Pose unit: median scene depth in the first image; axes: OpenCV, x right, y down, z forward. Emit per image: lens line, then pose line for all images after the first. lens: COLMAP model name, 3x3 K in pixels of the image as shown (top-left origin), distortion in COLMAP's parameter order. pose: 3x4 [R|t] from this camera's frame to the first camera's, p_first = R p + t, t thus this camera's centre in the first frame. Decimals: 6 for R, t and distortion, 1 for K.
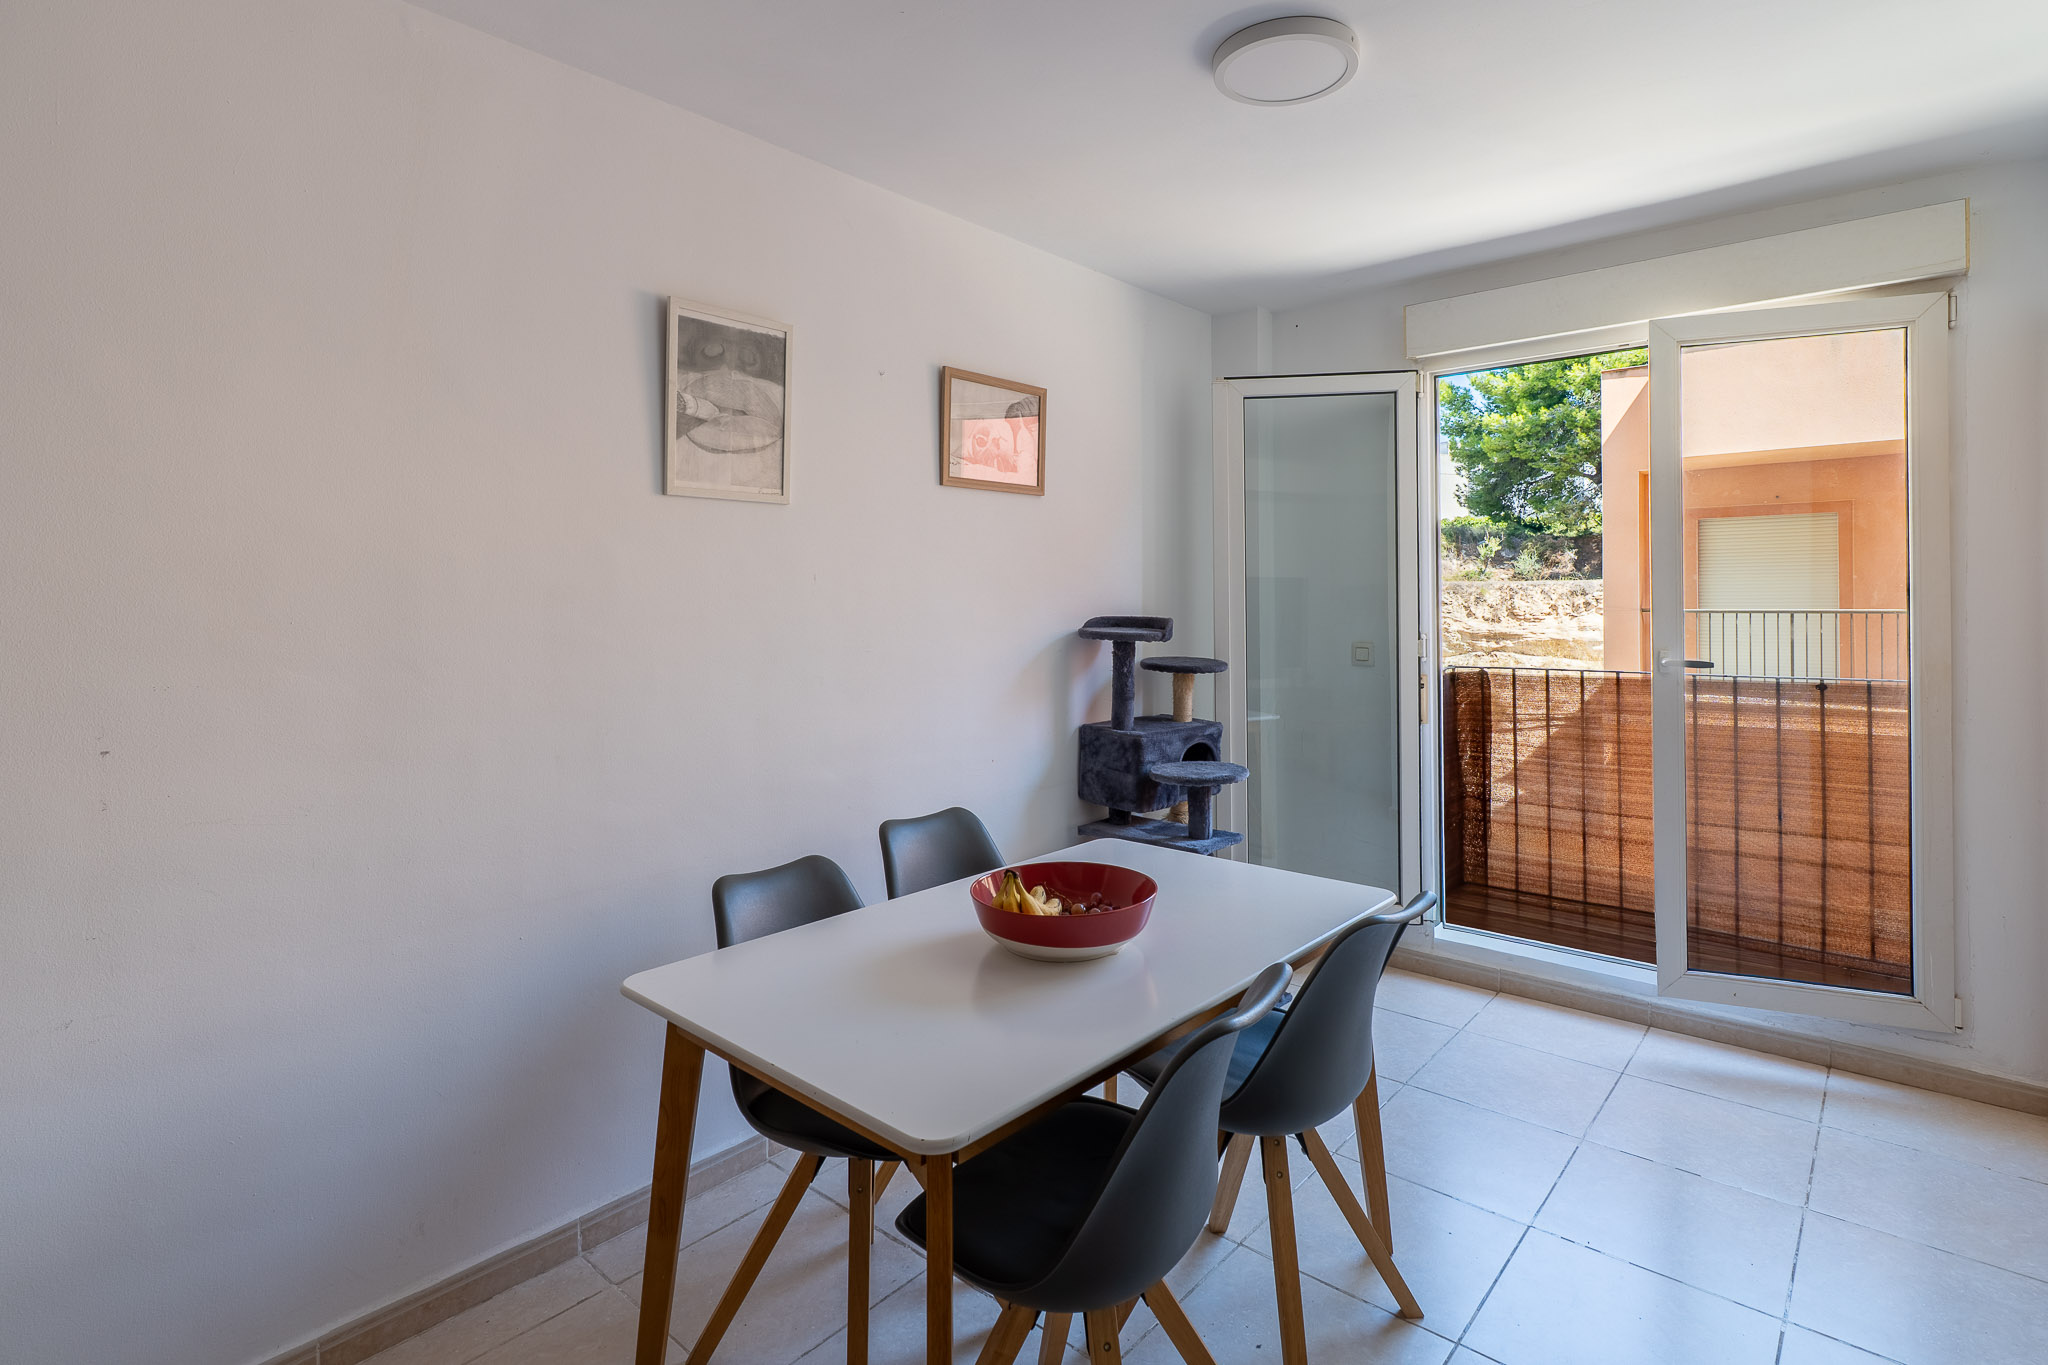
lens RADIAL K [[993.2, 0, 1026.4], [0, 993.2, 619.2], [0, 0, 1]] dist [-0.001183, 0.000226]
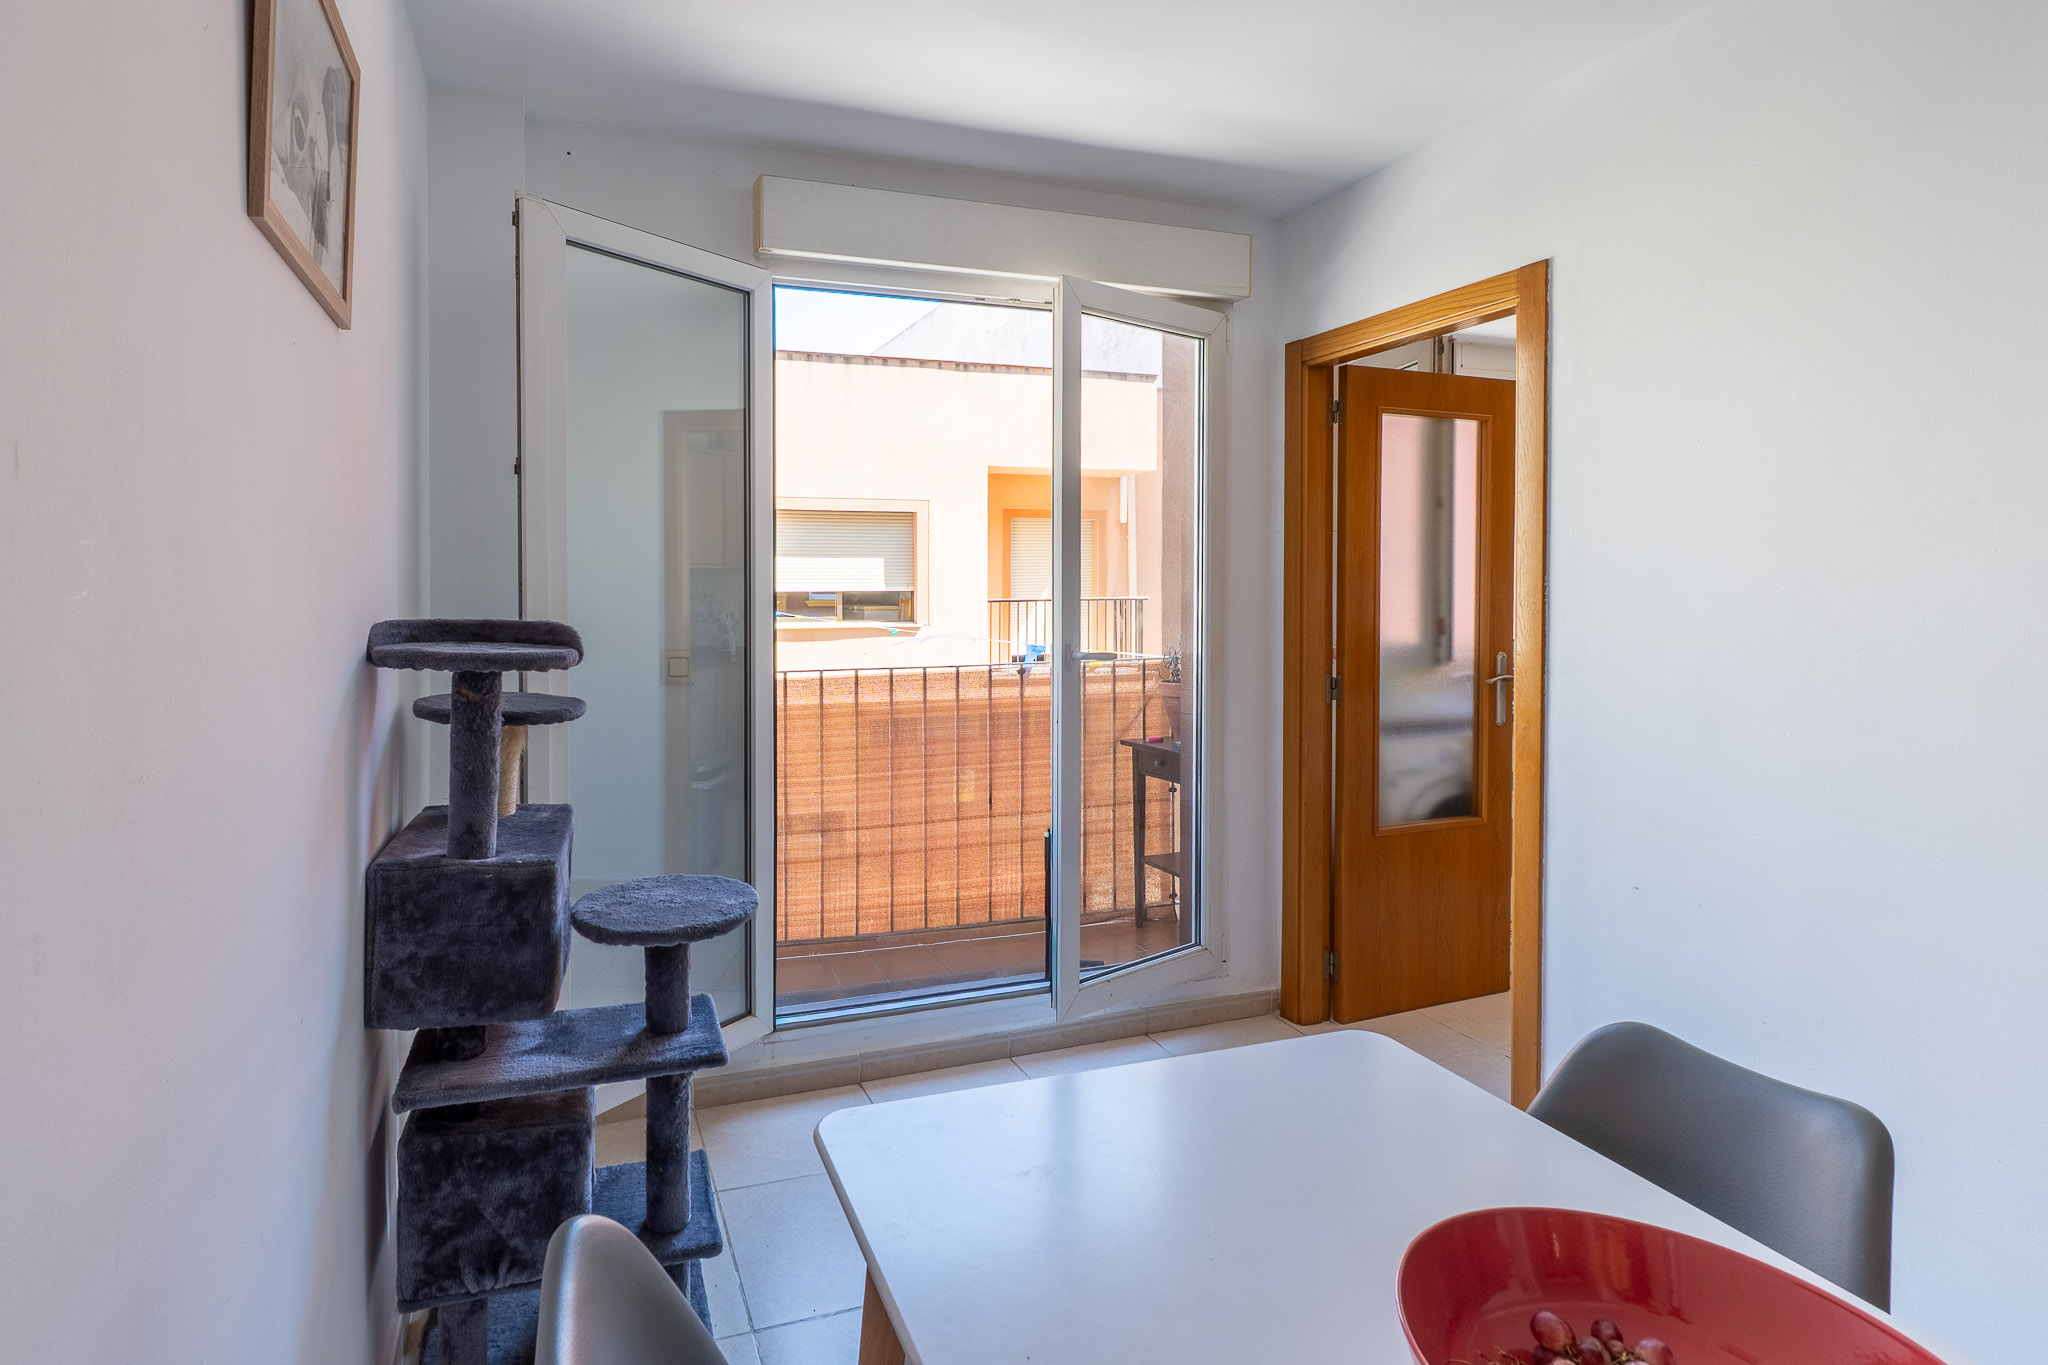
lens RADIAL K [[1061.8, 0, 949.5], [0, 1061.8, 610.6], [0, 0, 1]] dist [0.000080, 0.000062]
pose [[0.507832, -0.015747, 0.861312, -0.226469], [0.018653, 0.999800, 0.007281, -0.006081], [-0.861254, 0.012369, 0.508024, 0.543105]]
